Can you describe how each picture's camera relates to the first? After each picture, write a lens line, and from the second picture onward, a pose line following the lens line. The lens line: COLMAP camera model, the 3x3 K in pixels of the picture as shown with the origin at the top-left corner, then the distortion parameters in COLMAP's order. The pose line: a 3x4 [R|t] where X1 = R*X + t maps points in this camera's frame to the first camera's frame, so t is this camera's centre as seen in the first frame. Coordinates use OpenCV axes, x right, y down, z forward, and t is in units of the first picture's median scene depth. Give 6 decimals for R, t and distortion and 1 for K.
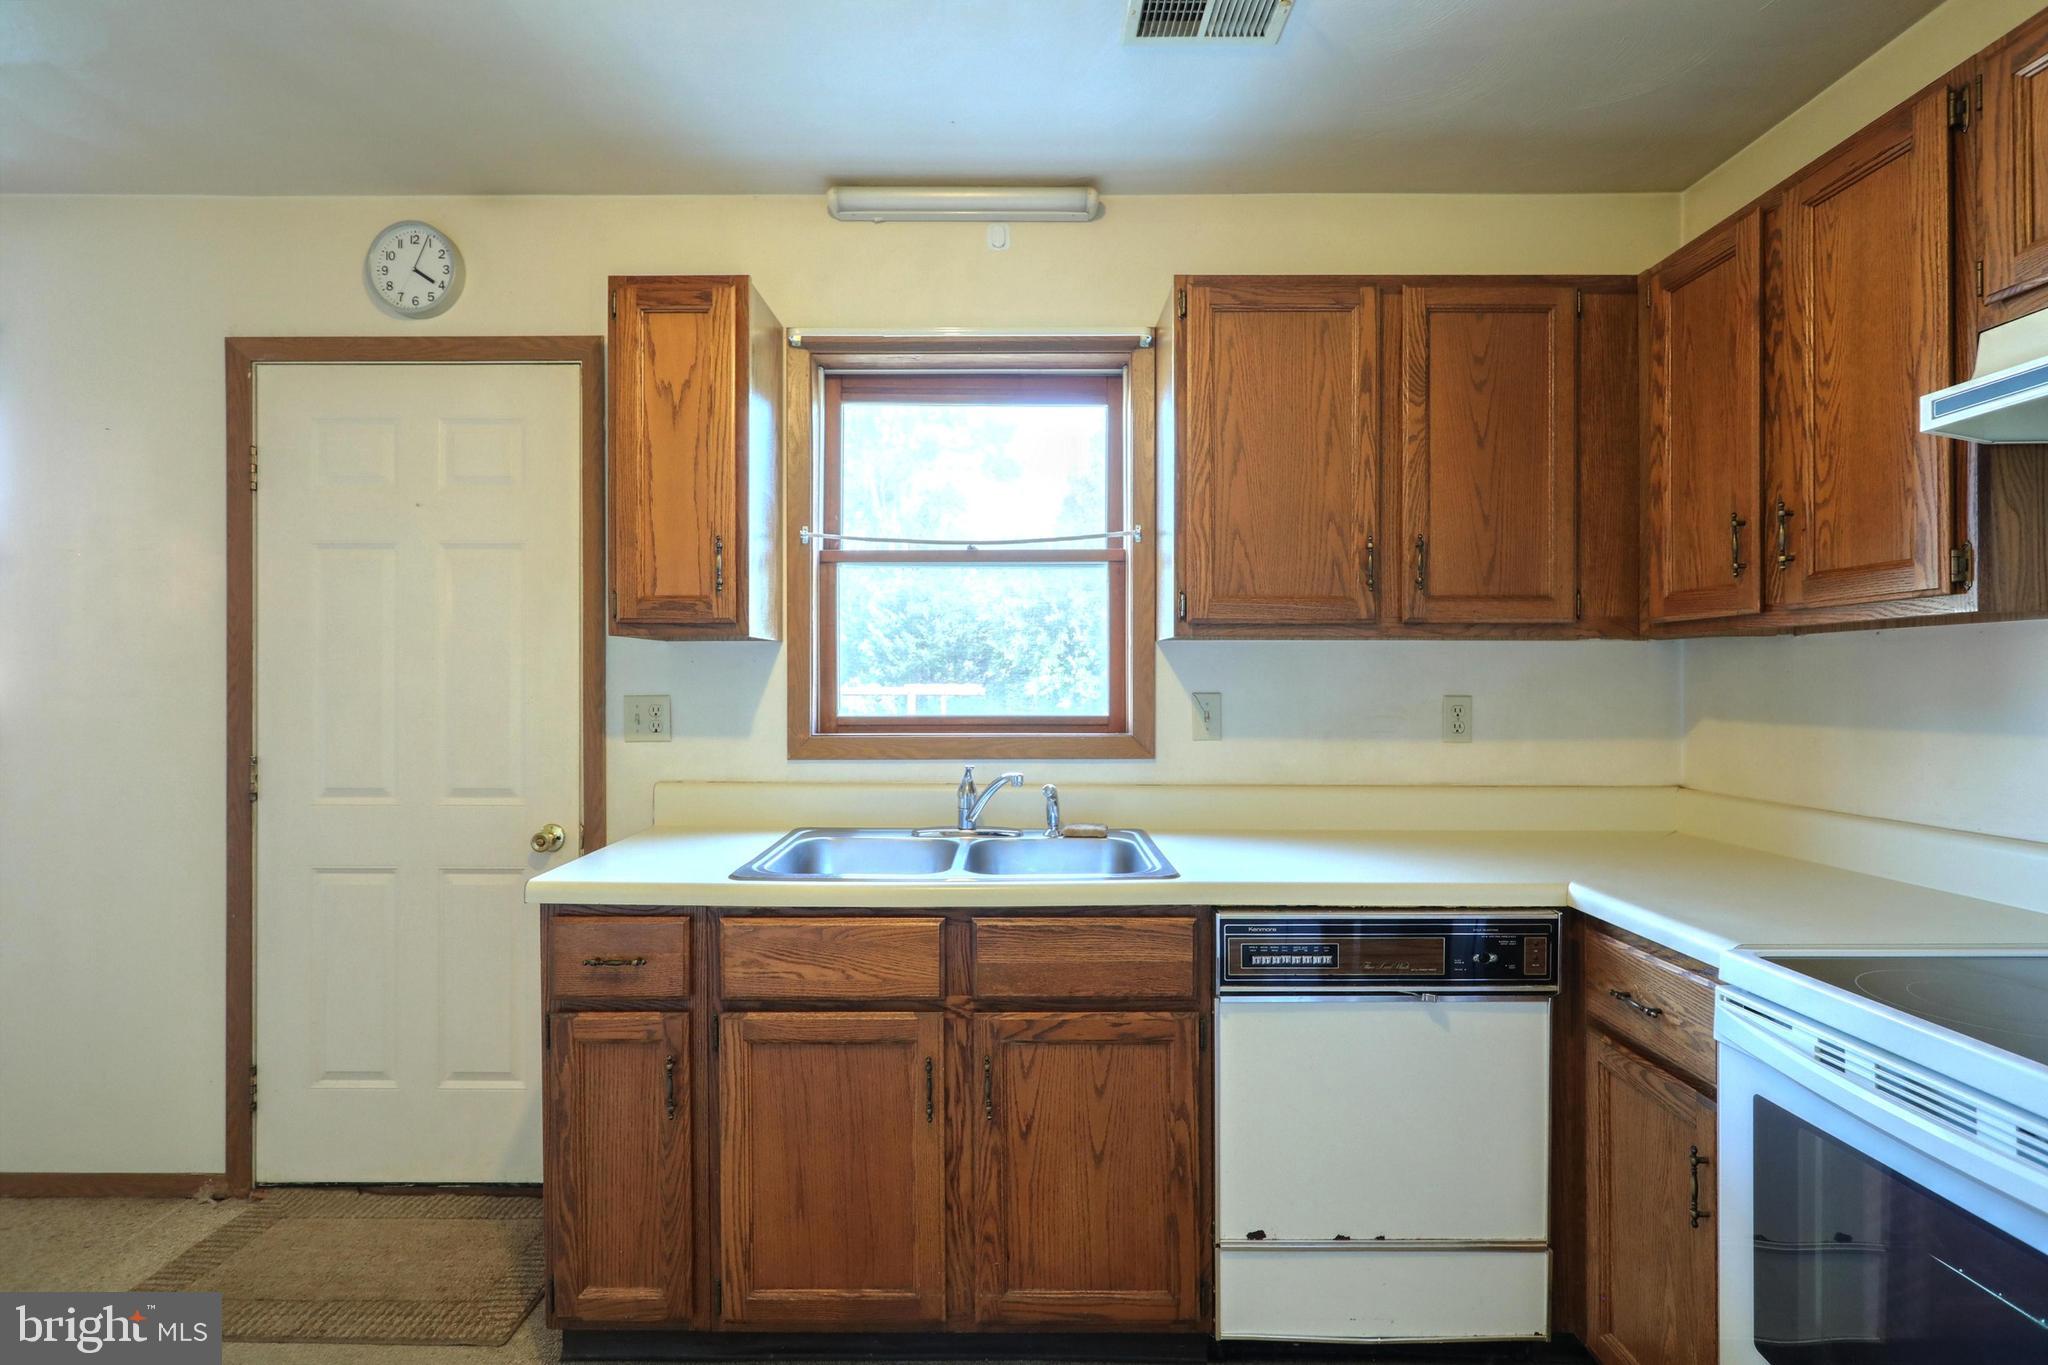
lens RADIAL K [[969.0, 0, 1021.0], [0, 969.0, 681.6], [0, 0, 1]] dist [-0.005484, 0.004354]
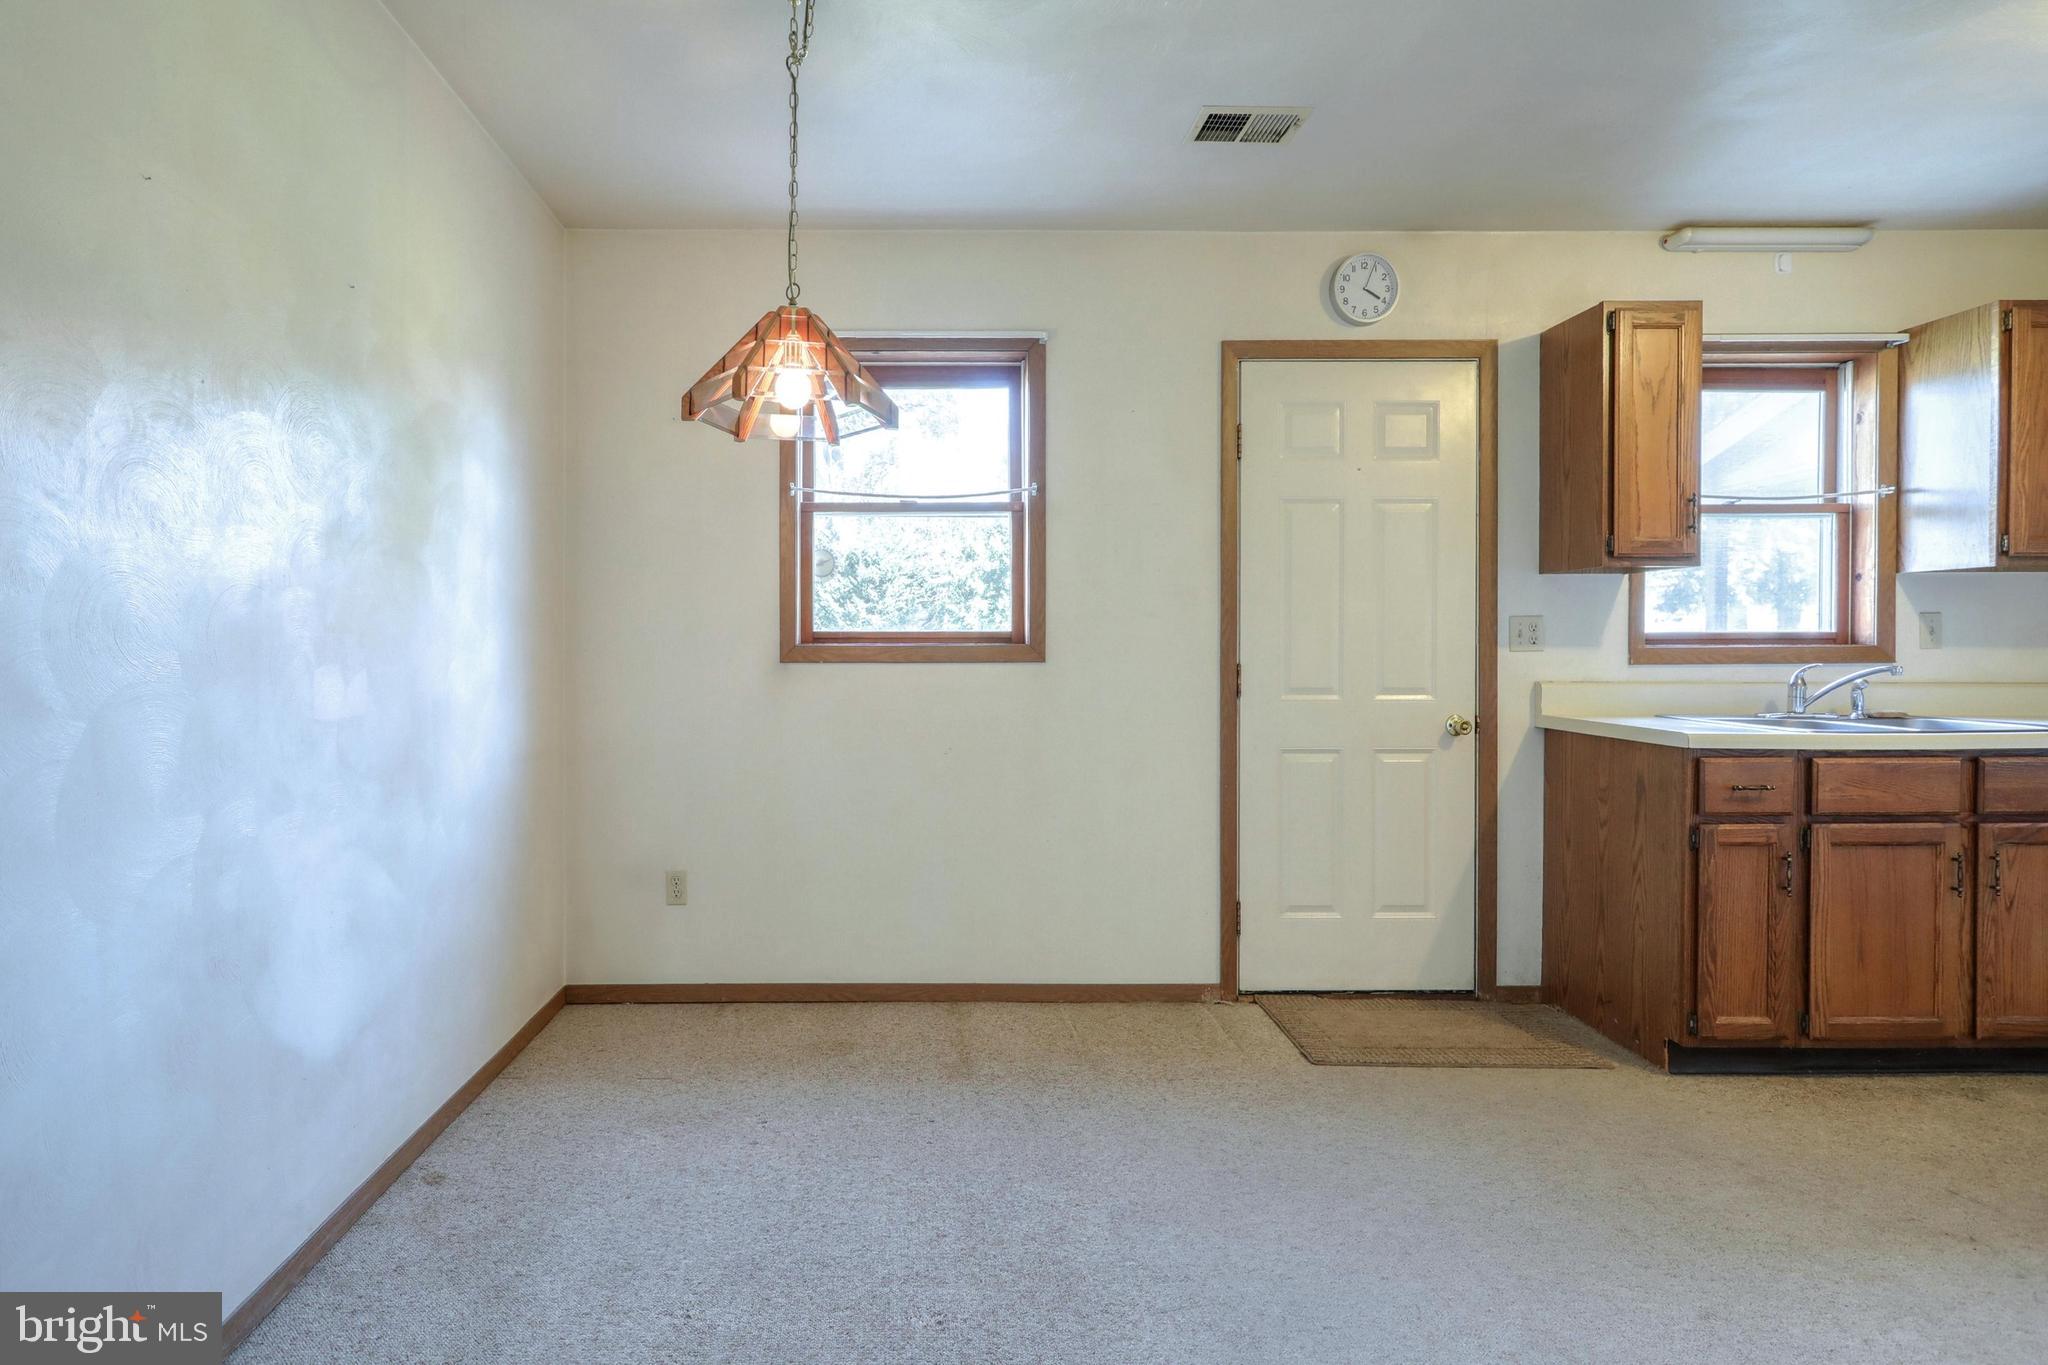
lens RADIAL K [[969.0, 0, 1070.9], [0, 969.0, 660.7], [0, 0, 1]] dist [-0.005484, 0.004354]
pose [[0.999750, -0.004910, 0.021822, -1.054489], [0.004694, 0.999939, 0.009957, 0.059400], [-0.021869, -0.009852, 0.999712, -0.298030]]
